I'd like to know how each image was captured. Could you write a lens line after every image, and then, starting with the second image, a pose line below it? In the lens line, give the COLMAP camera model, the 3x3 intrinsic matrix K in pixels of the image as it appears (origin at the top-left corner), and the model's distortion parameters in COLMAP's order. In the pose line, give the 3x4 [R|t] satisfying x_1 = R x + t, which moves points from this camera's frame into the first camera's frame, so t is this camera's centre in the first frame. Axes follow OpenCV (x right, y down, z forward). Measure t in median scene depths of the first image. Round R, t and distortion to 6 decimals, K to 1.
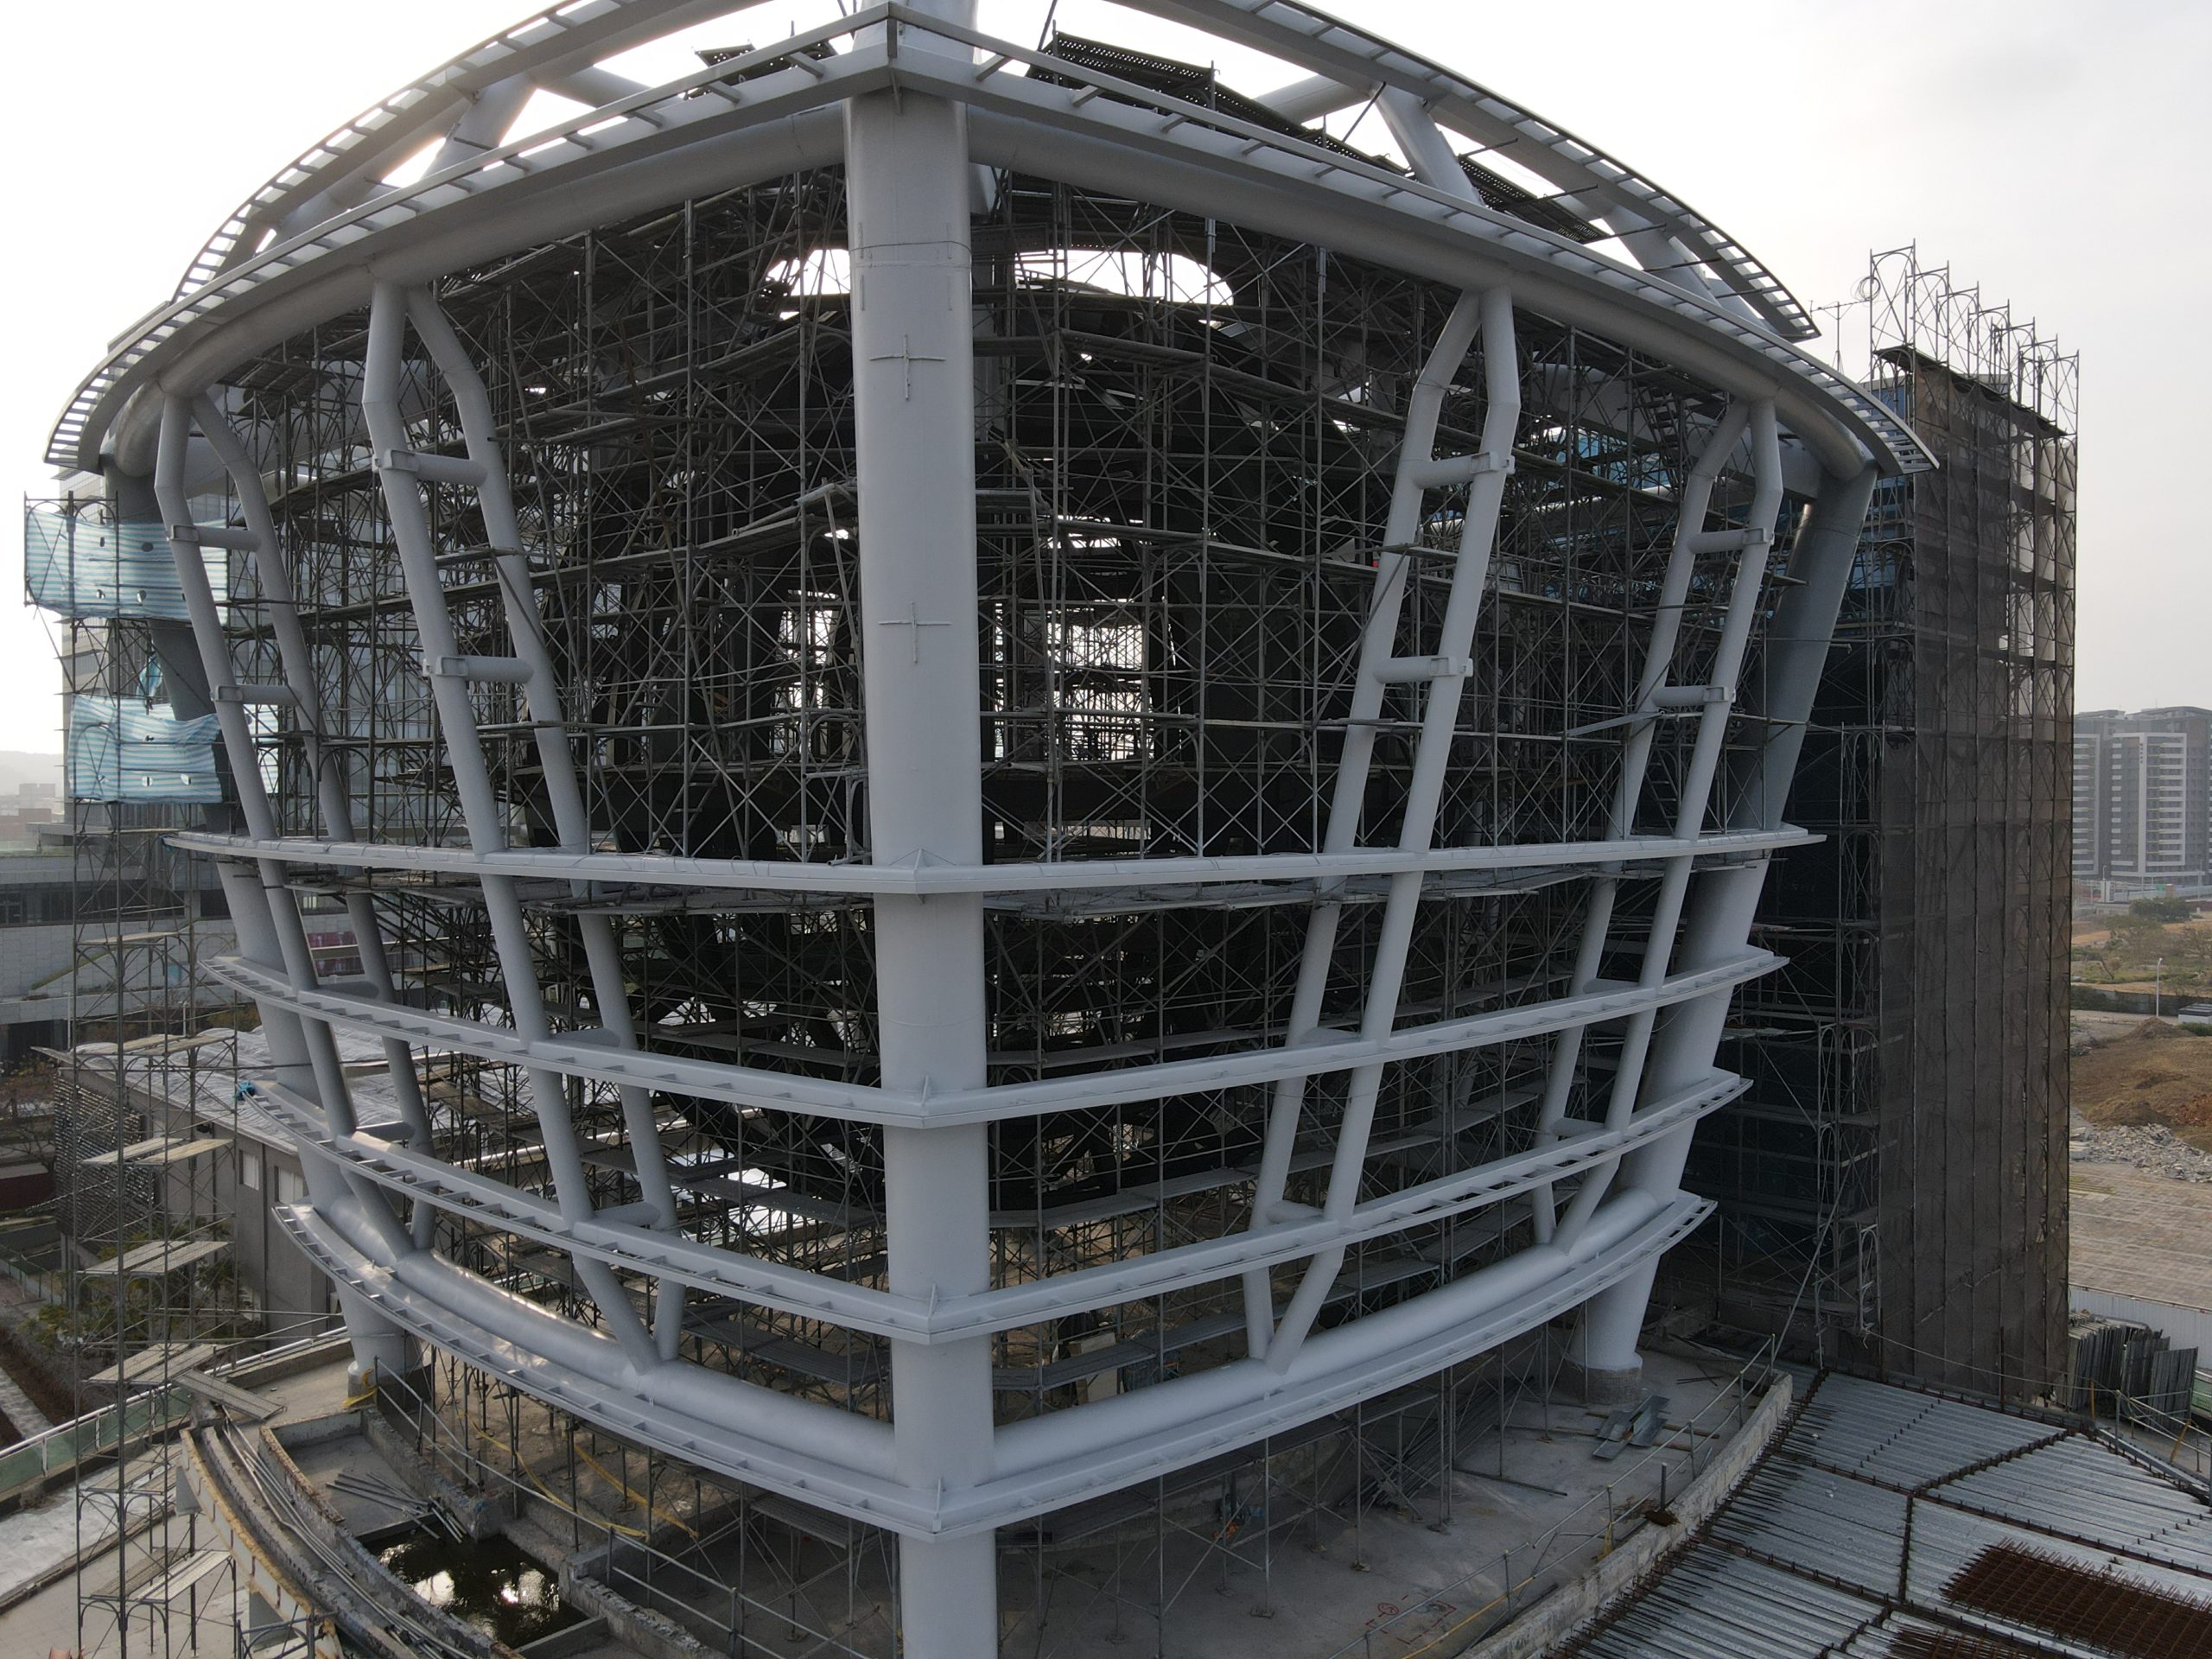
lens RADIAL K [[1625.1, 0, 1101.0], [0, 1625.1, 825.3], [0, 0, 1]] dist [-0.000518, 0.027217]
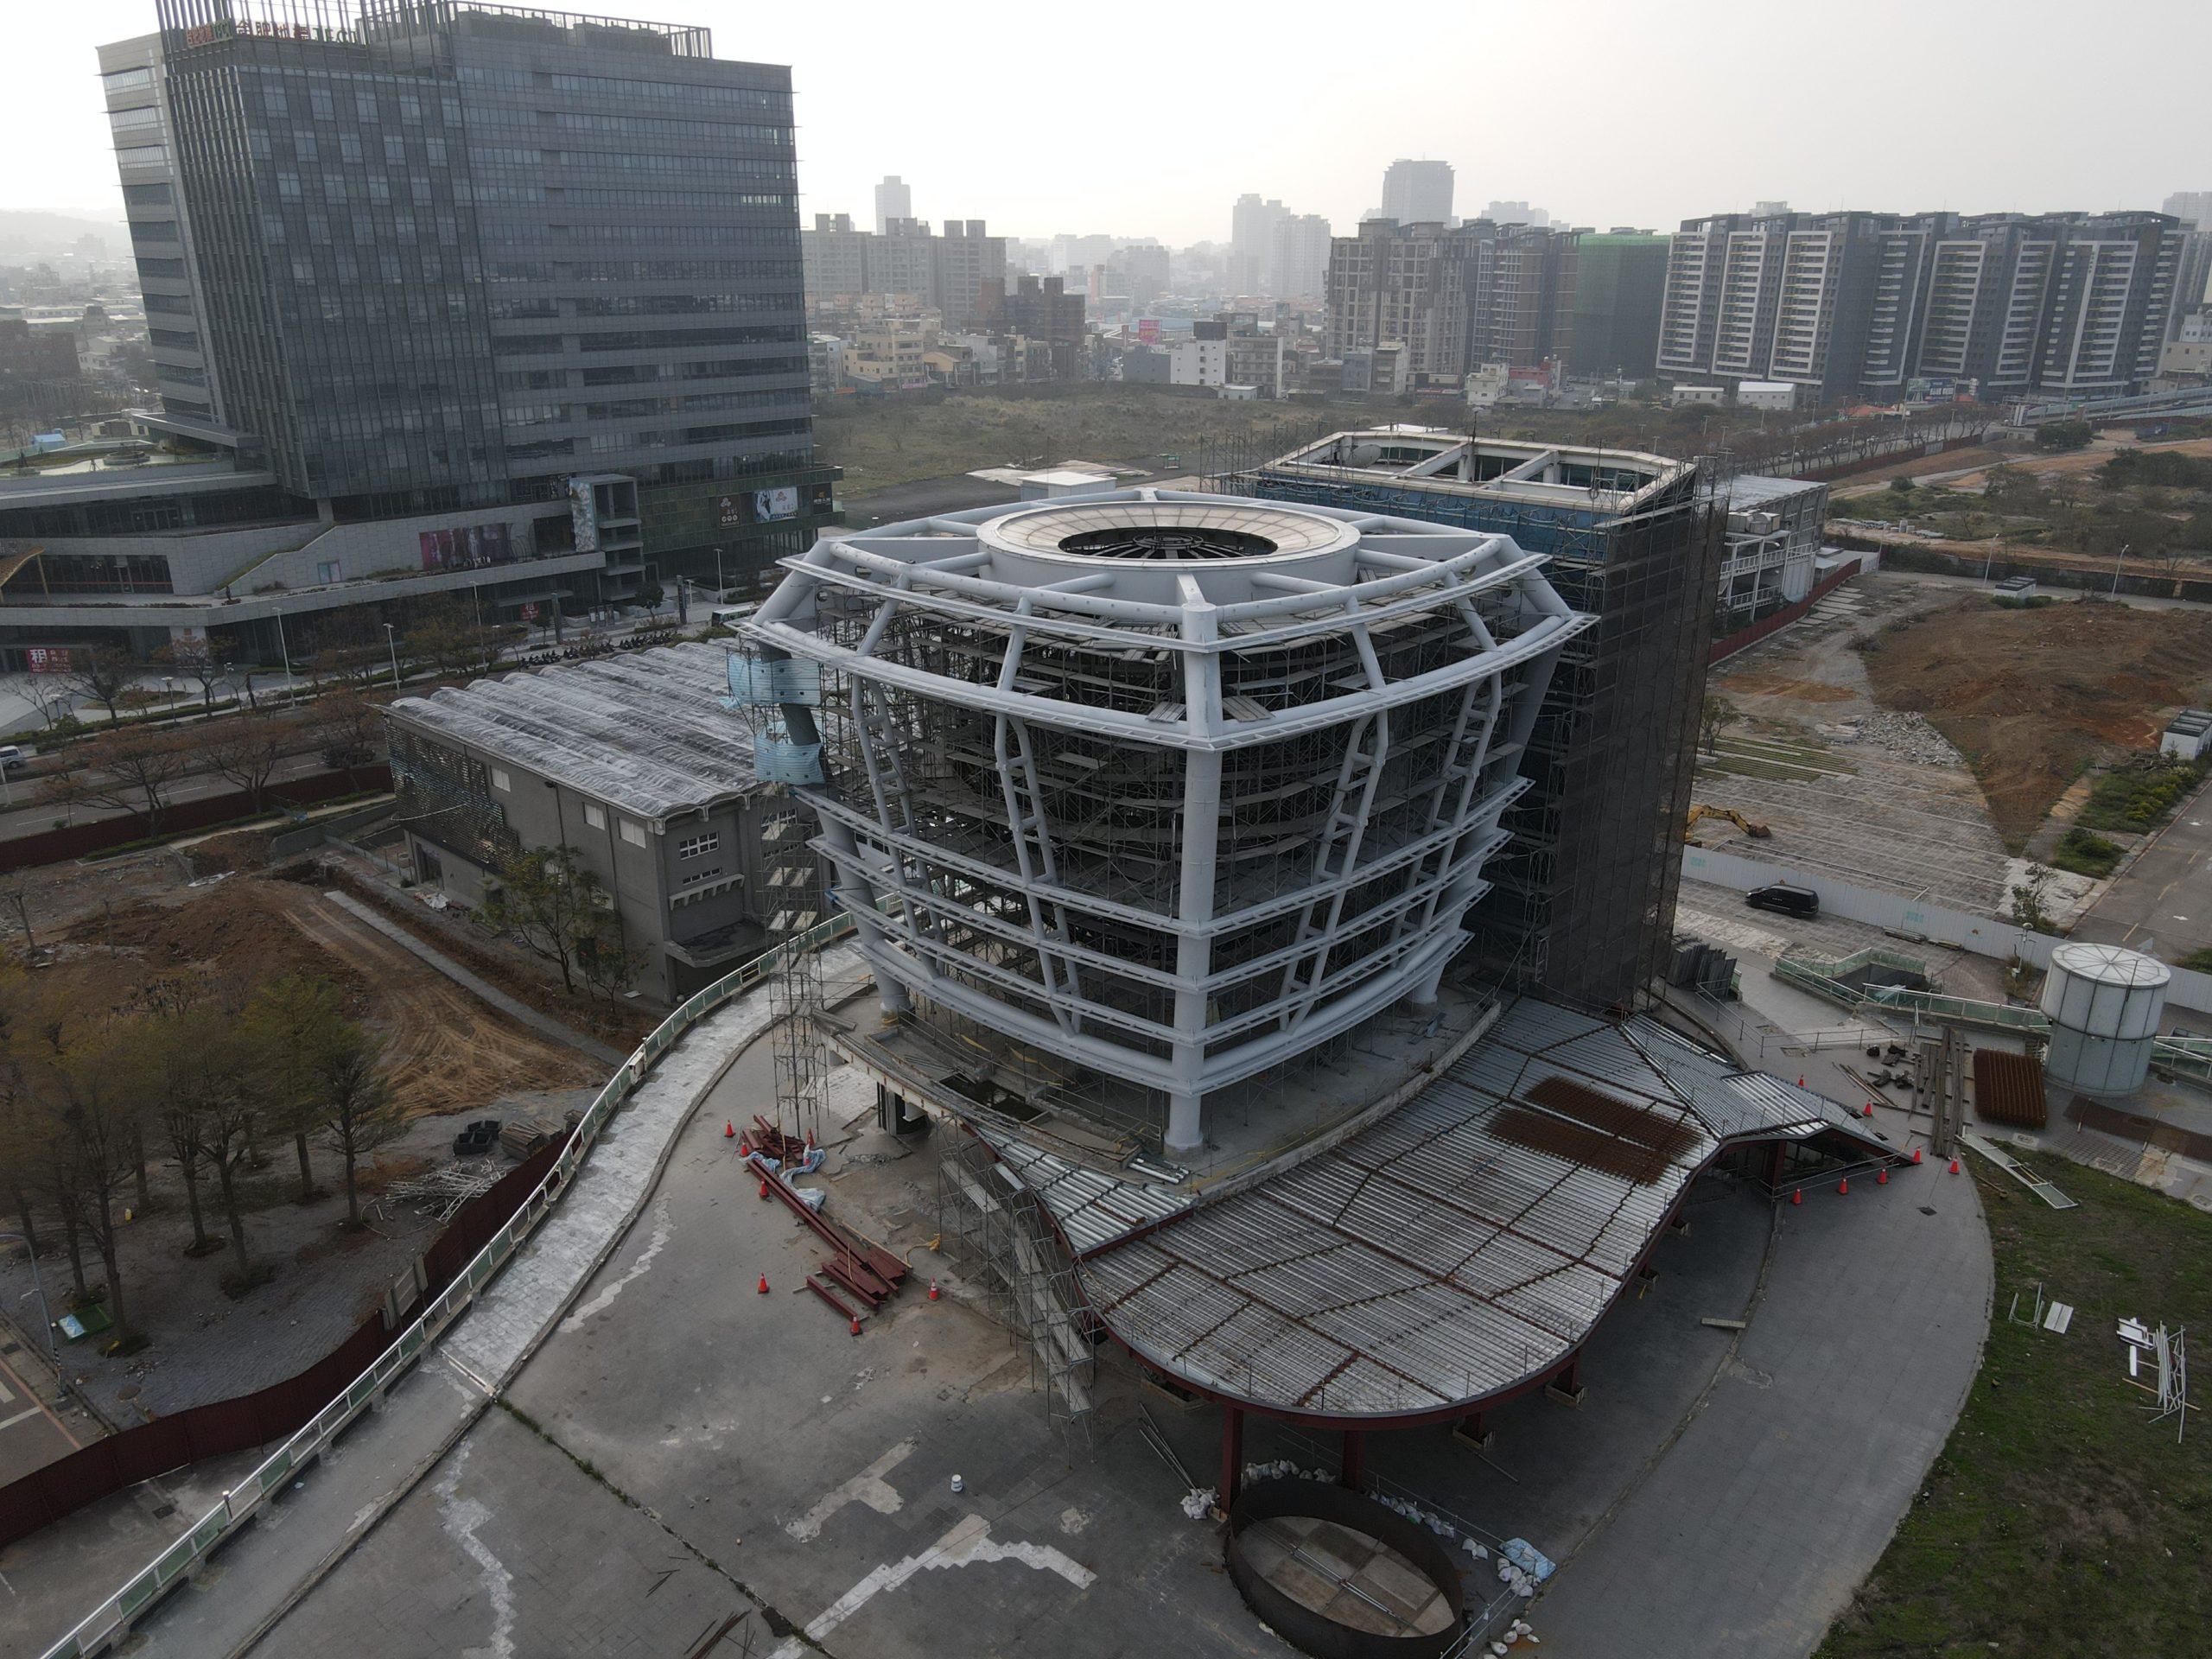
lens RADIAL K [[1619.4, 0, 1101.0], [0, 1619.4, 824.9], [0, 0, 1]] dist [0.017972, -0.005399]
pose [[0.999648, -0.007509, 0.025434, -0.233813], [-0.001074, 0.946827, 0.321742, -0.742434], [-0.026497, -0.321656, 0.946486, -1.256870]]
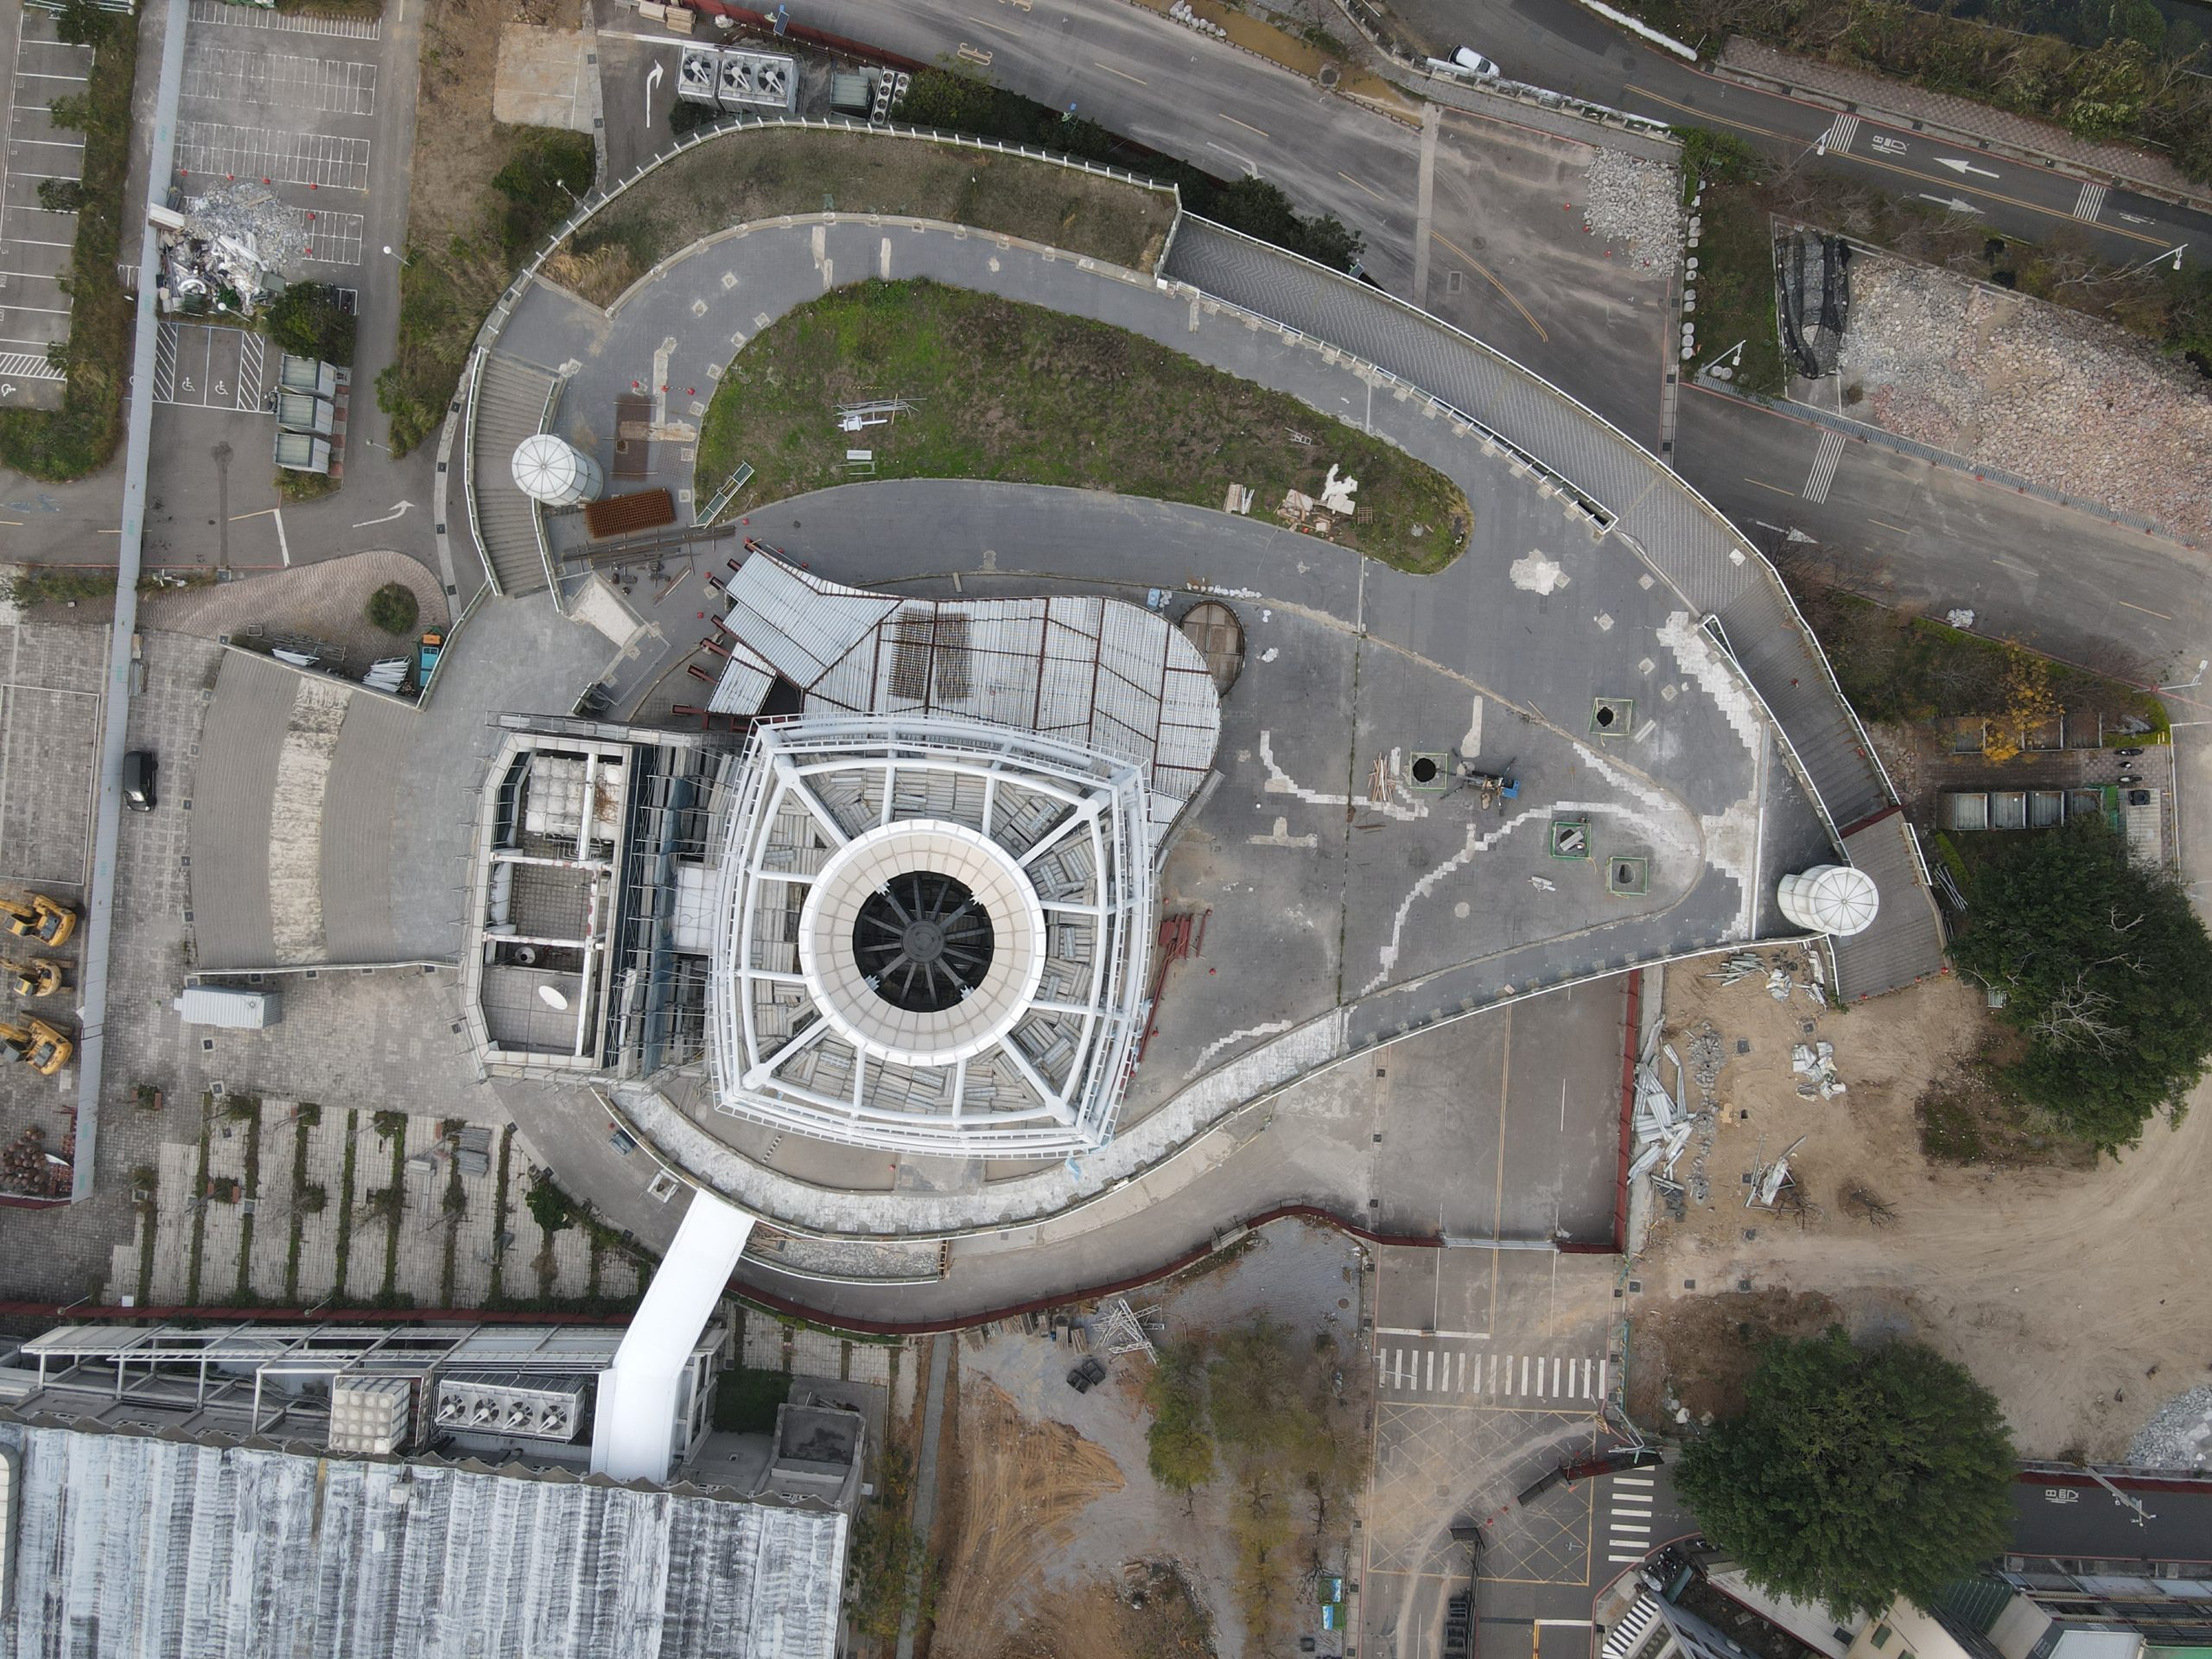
lens RADIAL K [[1625.1, 0, 1101.0], [0, 1625.1, 825.3], [0, 0, 1]] dist [-0.000518, 0.027217]
pose [[-0.618709, -0.785444, -0.016643, -0.051312], [0.036290, -0.049736, 0.998103, -4.015491], [-0.784782, 0.616931, 0.059276, 0.429433]]
